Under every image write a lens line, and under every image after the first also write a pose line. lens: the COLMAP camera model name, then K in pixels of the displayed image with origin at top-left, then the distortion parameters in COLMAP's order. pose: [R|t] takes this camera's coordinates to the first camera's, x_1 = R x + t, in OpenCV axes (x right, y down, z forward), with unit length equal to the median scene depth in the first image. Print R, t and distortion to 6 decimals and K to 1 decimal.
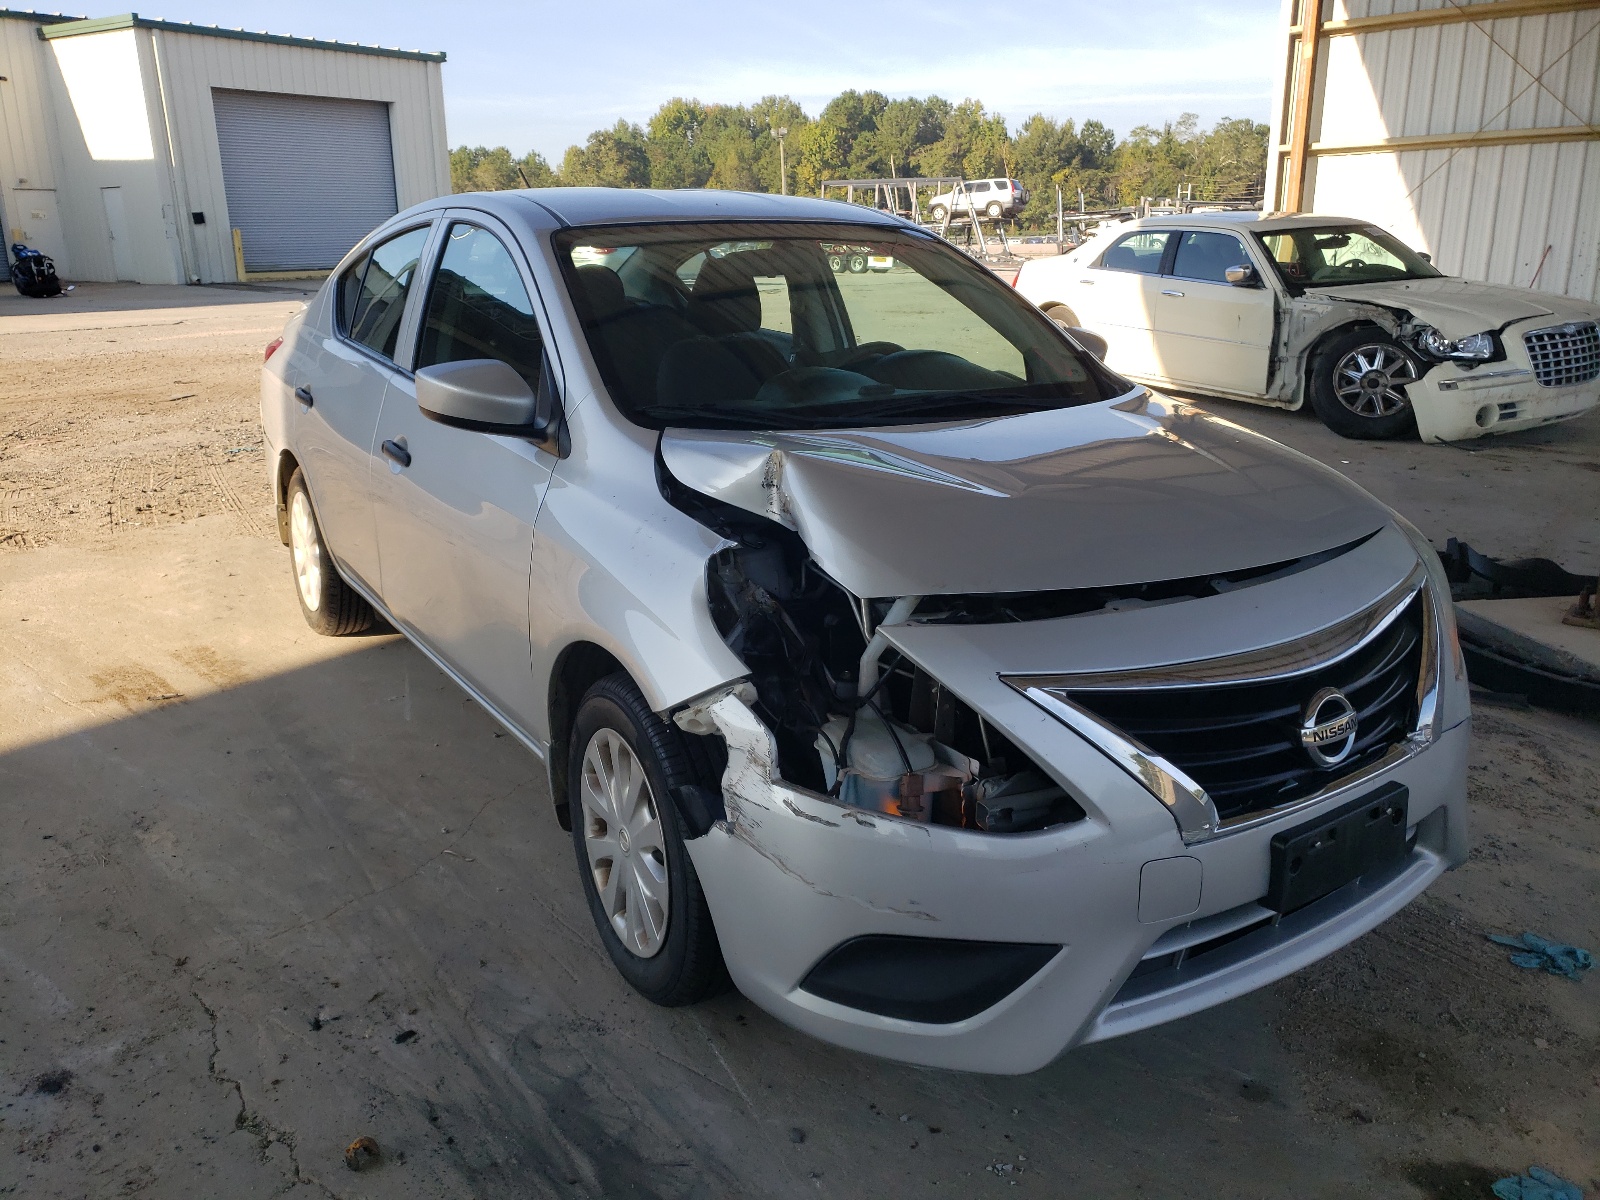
lens RADIAL K [[1216.6, 0, 760.7], [0, 1216.6, 602.8], [0, 0, 1]] dist [-0.006324, 0.043856]
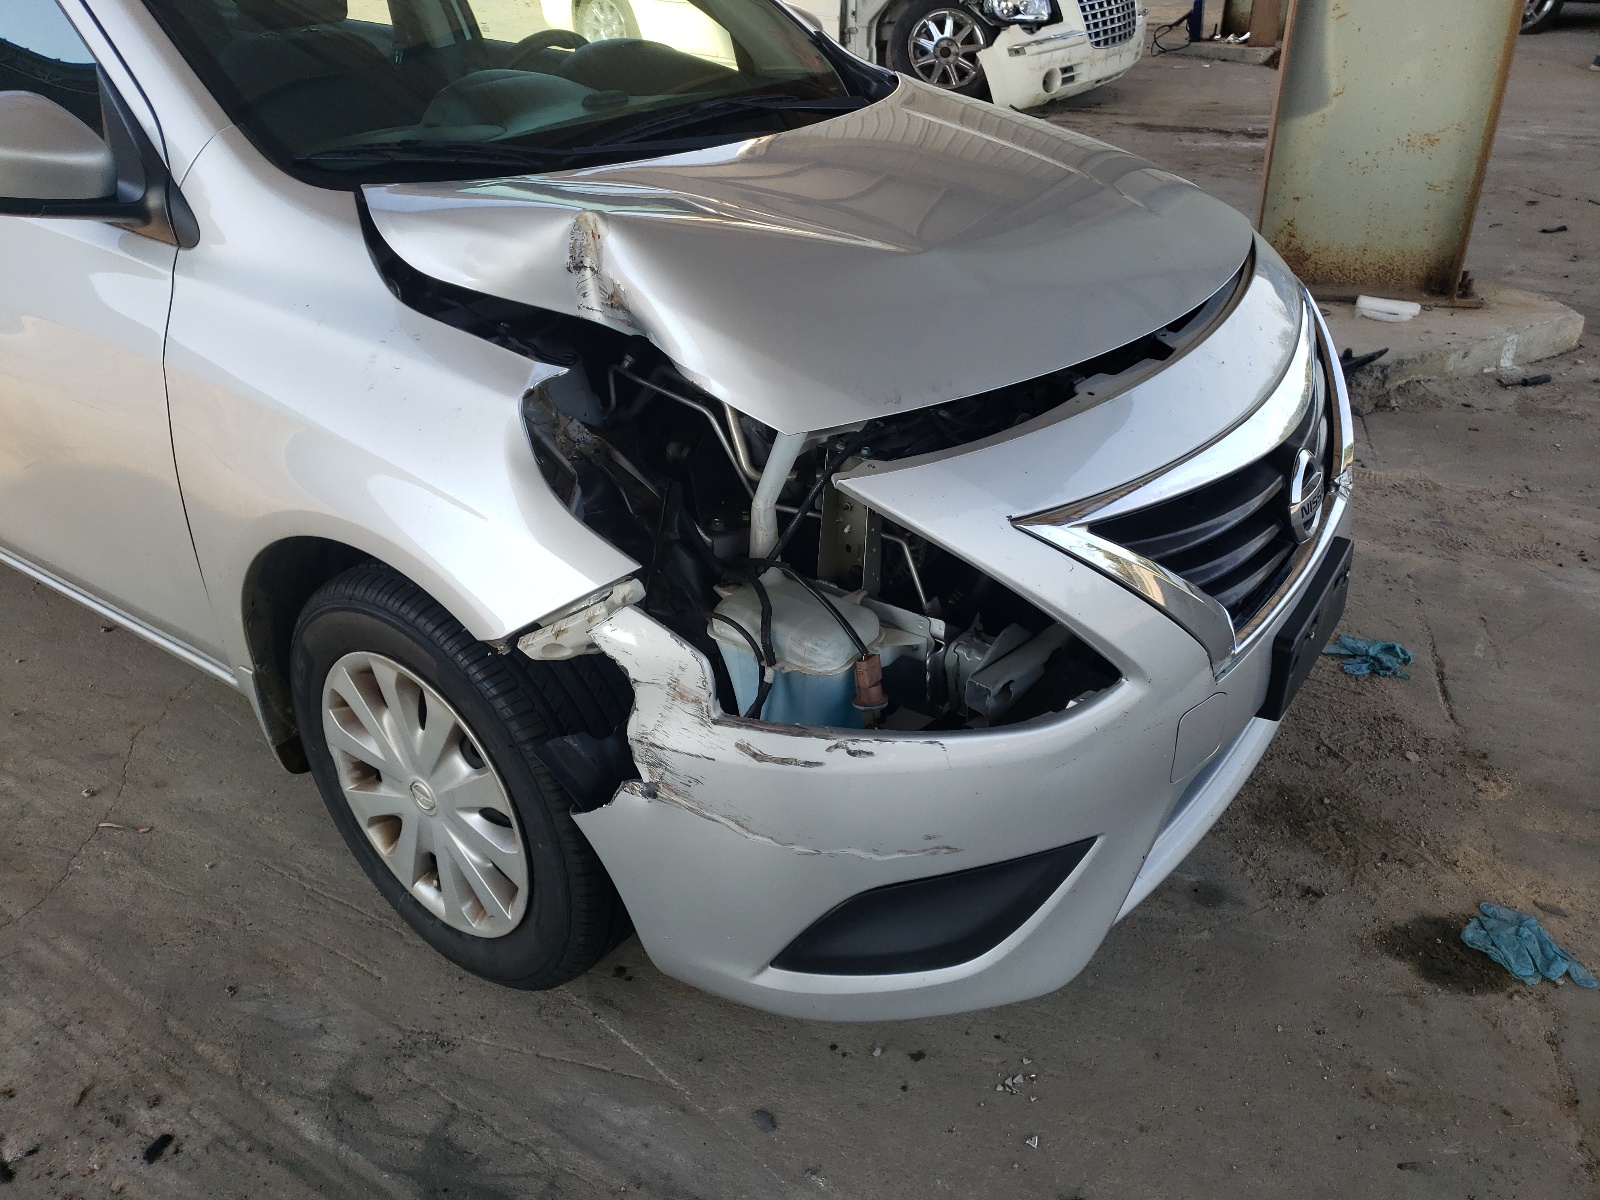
lens RADIAL K [[1258.8, 0, 802.1], [0, 1258.8, 593.7], [0, 0, 1]] dist [-0.019542, 0.058887]
pose [[0.924568, -0.194669, 0.327533, -0.127114], [0.120615, 0.964957, 0.233047, -0.064476], [-0.361423, -0.175962, 0.915648, 0.270123]]
